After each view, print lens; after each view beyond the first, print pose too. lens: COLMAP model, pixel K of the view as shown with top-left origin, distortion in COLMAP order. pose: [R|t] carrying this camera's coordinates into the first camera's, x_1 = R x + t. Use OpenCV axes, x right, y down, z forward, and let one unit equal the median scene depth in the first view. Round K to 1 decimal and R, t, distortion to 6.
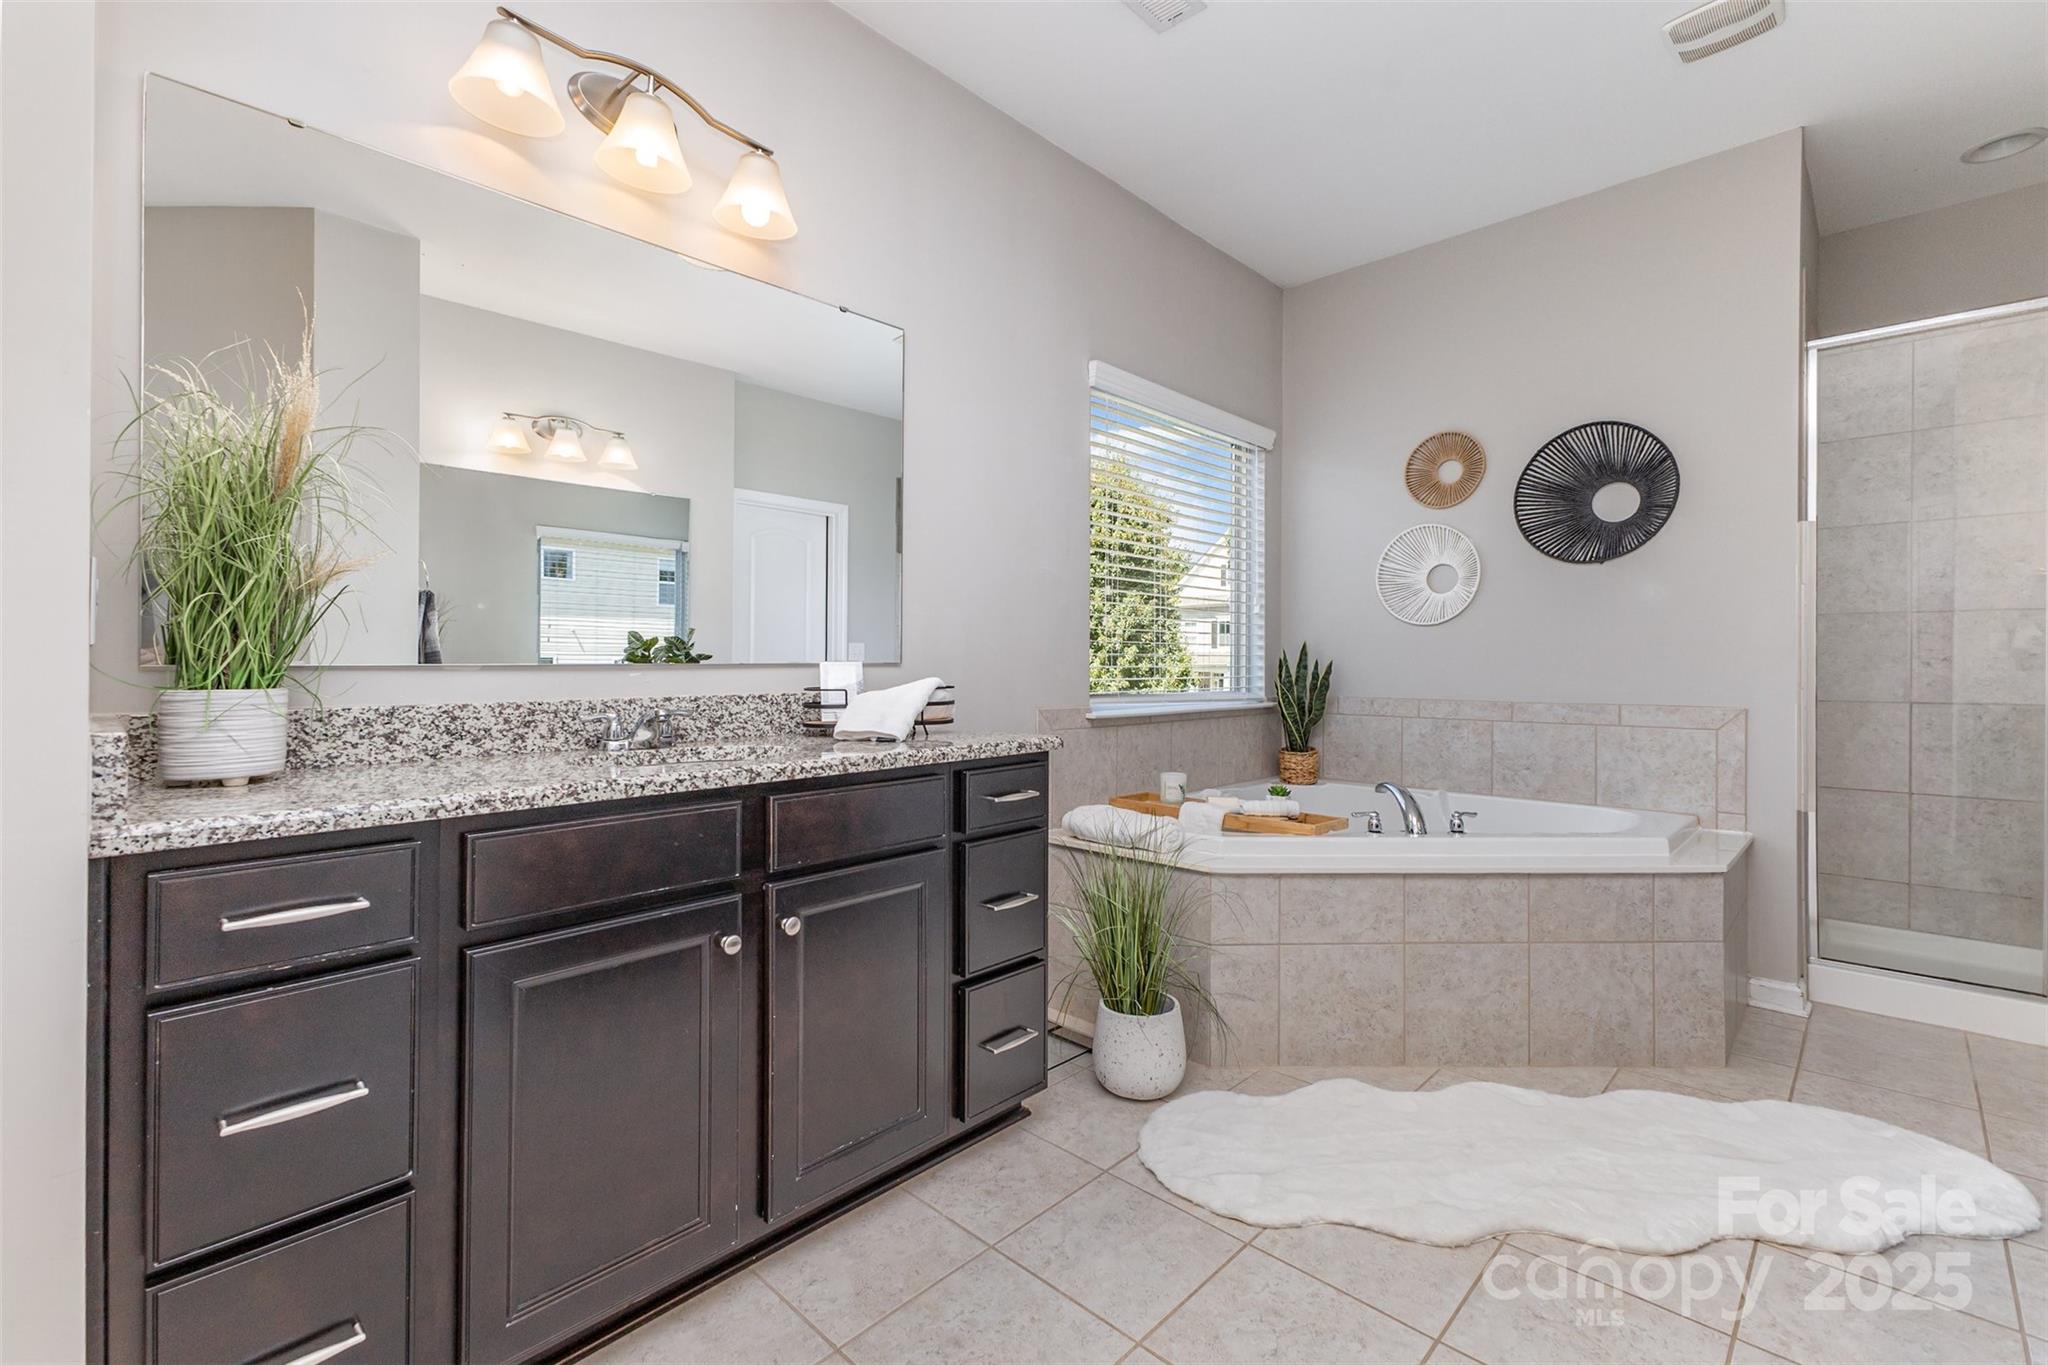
lens RADIAL K [[890.4, 0, 1022.6], [0, 890.4, 678.8], [0, 0, 1]] dist [0.012166, 0.000221]
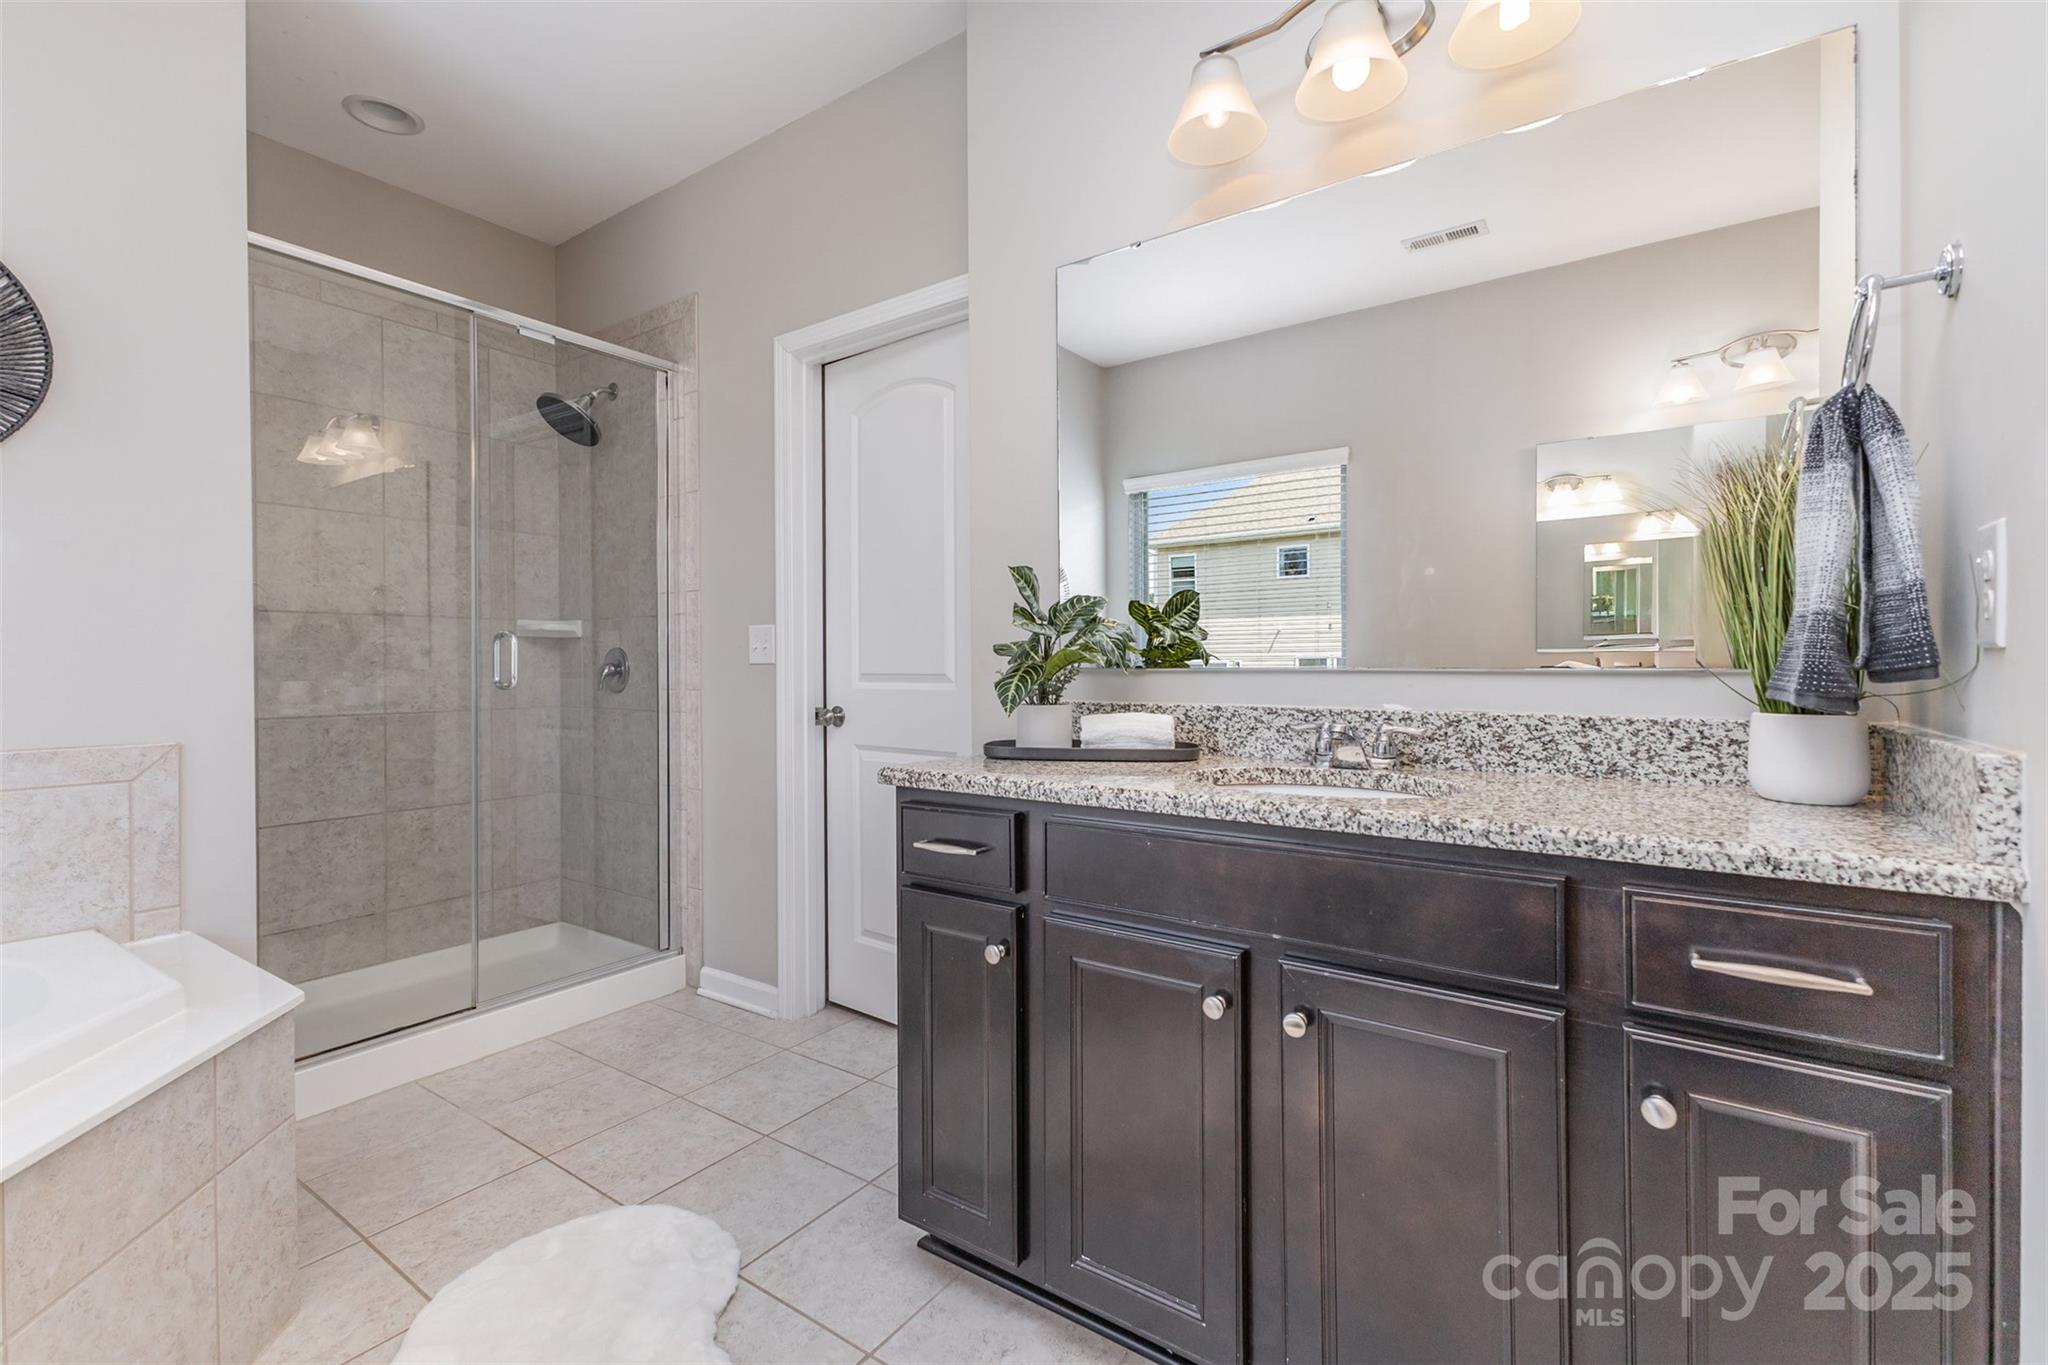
lens RADIAL K [[890.4, 0, 1022.6], [0, 890.4, 678.8], [0, 0, 1]] dist [0.012166, 0.000221]
pose [[-0.151910, -0.013265, 0.988305, 0.063974], [0.018148, 0.999704, 0.016208, -0.012779], [-0.988228, 0.020398, -0.151624, 0.475206]]
